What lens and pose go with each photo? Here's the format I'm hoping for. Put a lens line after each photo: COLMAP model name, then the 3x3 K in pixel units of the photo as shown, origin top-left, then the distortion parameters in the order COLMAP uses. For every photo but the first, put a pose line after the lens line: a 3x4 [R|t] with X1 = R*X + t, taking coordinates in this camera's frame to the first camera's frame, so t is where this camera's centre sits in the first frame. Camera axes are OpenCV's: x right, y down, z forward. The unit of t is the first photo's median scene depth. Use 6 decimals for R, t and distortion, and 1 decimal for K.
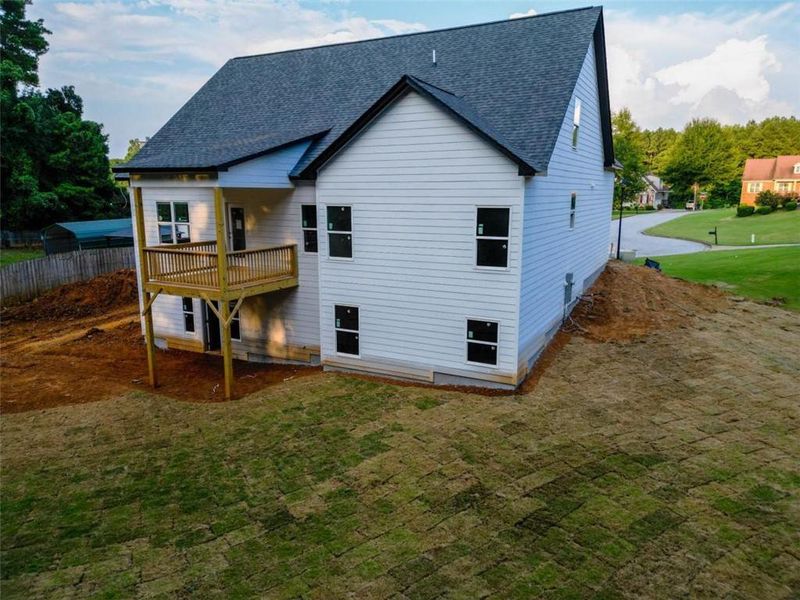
lens RADIAL K [[564.4, 0, 390.9], [0, 564.4, 300.4], [0, 0, 1]] dist [0.043305, -0.003128]
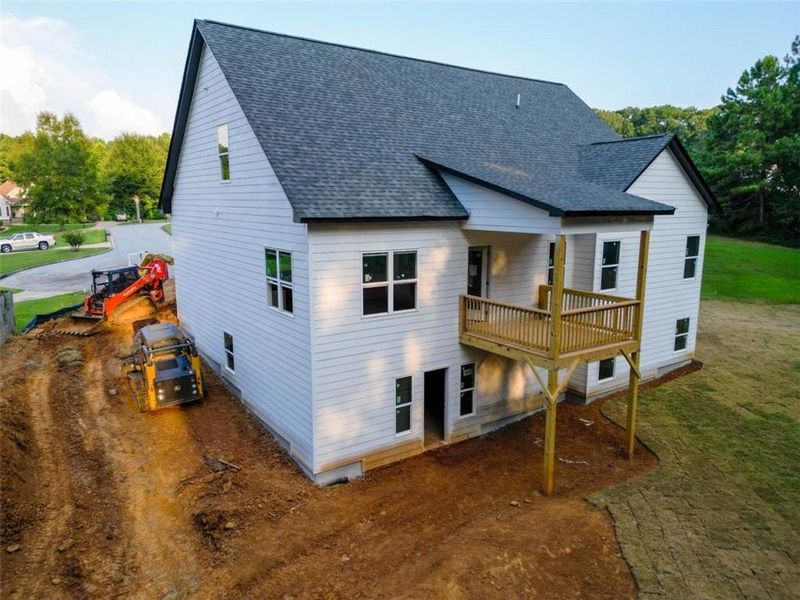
lens RADIAL K [[564.4, 0, 390.9], [0, 564.4, 300.4], [0, 0, 1]] dist [0.043305, -0.003128]
pose [[0.466200, -0.153497, 0.871262, -1.105297], [0.164651, 0.982680, 0.085024, -0.195174], [-0.869223, 0.103816, 0.483399, 0.766347]]
